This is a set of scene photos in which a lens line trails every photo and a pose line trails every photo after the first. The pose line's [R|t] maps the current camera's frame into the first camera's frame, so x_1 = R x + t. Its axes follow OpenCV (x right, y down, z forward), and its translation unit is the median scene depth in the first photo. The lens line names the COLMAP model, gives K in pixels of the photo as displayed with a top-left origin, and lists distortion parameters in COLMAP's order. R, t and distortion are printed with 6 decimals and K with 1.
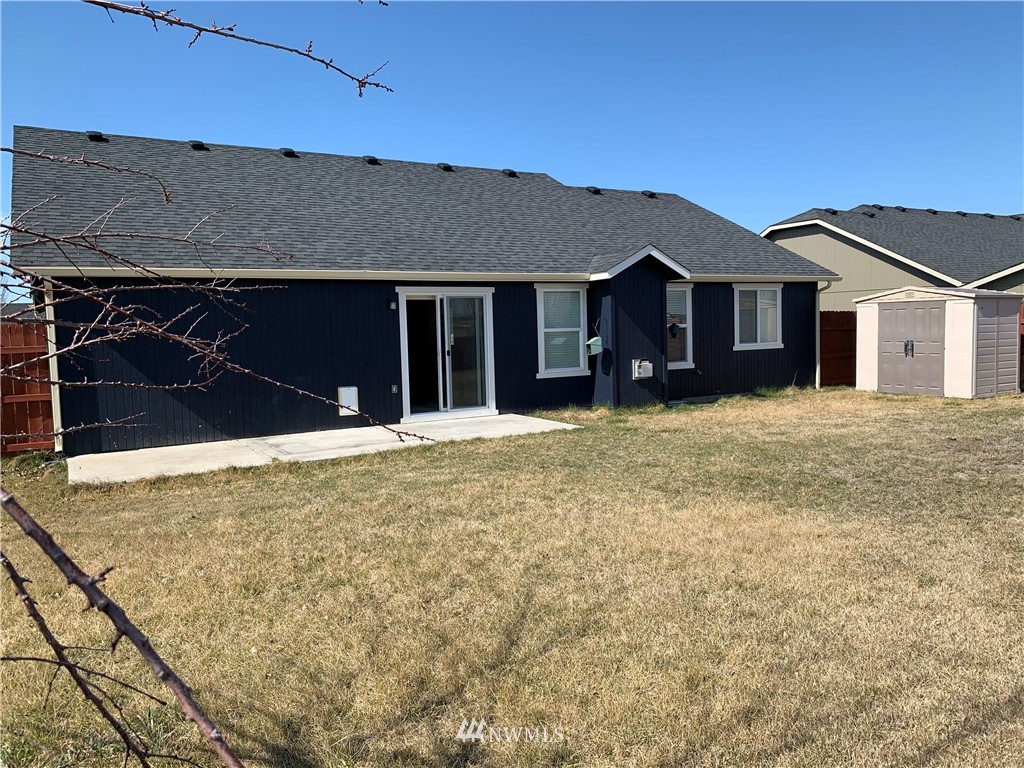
lens RADIAL K [[790.0, 0, 512.0], [0, 790.0, 384.0], [0, 0, 1]] dist [0.009261, 0.001293]
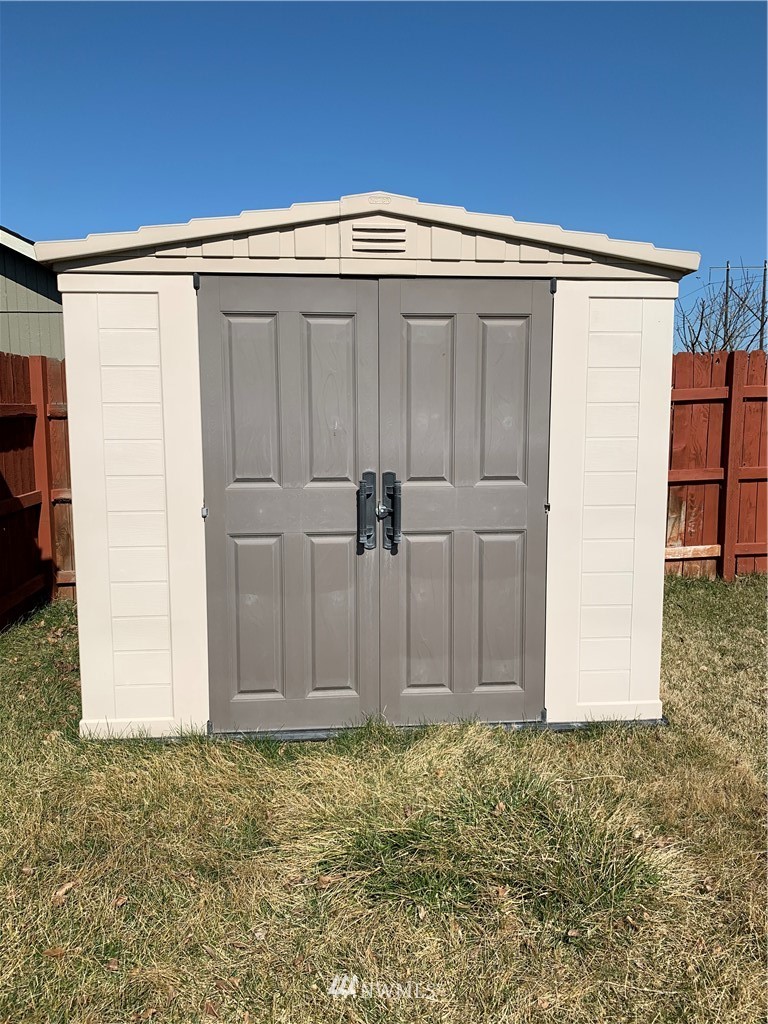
lens RADIAL K [[790.0, 0, 384.0], [0, 790.0, 512.0], [0, 0, 1]] dist [0.009261, 0.001293]
pose [[0.441034, -0.088444, 0.893122, 0.320951], [0.056947, 0.995885, 0.070499, -0.059019], [-0.895682, 0.019768, 0.444256, 0.908872]]
